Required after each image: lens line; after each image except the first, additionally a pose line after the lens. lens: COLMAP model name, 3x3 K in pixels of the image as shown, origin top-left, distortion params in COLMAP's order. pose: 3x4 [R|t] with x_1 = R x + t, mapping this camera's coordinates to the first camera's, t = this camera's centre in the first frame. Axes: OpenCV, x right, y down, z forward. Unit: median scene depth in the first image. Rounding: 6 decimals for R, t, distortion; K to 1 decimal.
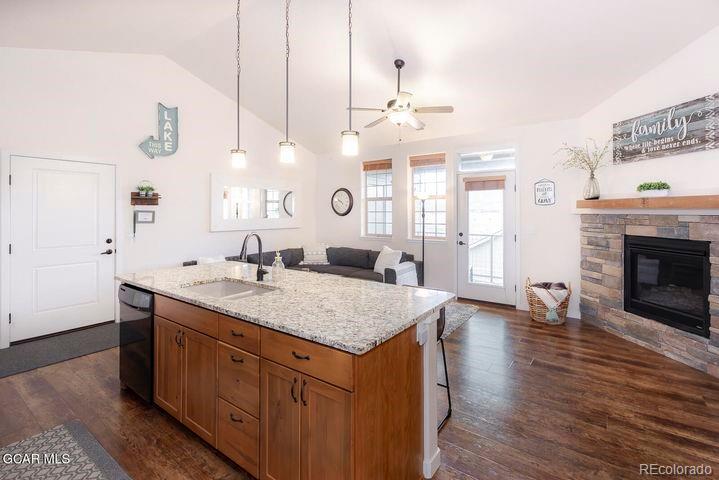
lens RADIAL K [[325.8, 0, 382.7], [0, 325.8, 210.4], [0, 0, 1]] dist [0.017000, -0.001447]
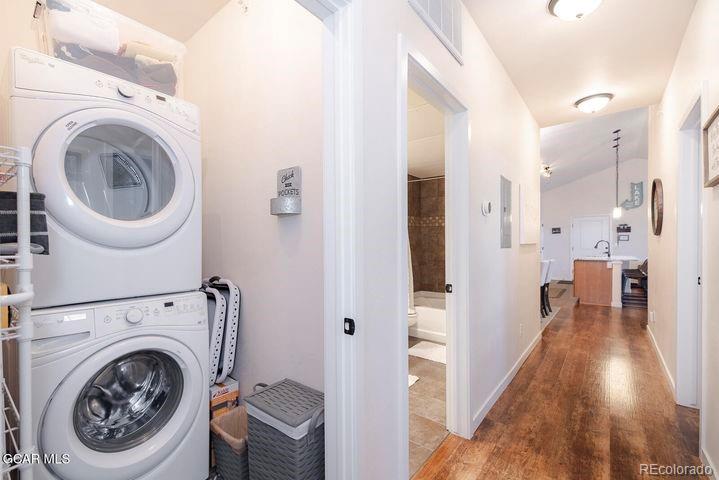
lens RADIAL K [[325.8, 0, 342.1], [0, 325.8, 245.4], [0, 0, 1]] dist [0.017000, -0.001447]
pose [[-0.089432, 0.005414, -0.995978, 1.622957], [0.006781, 0.999965, 0.004827, 0.046859], [0.995970, -0.006322, -0.089466, -0.659111]]
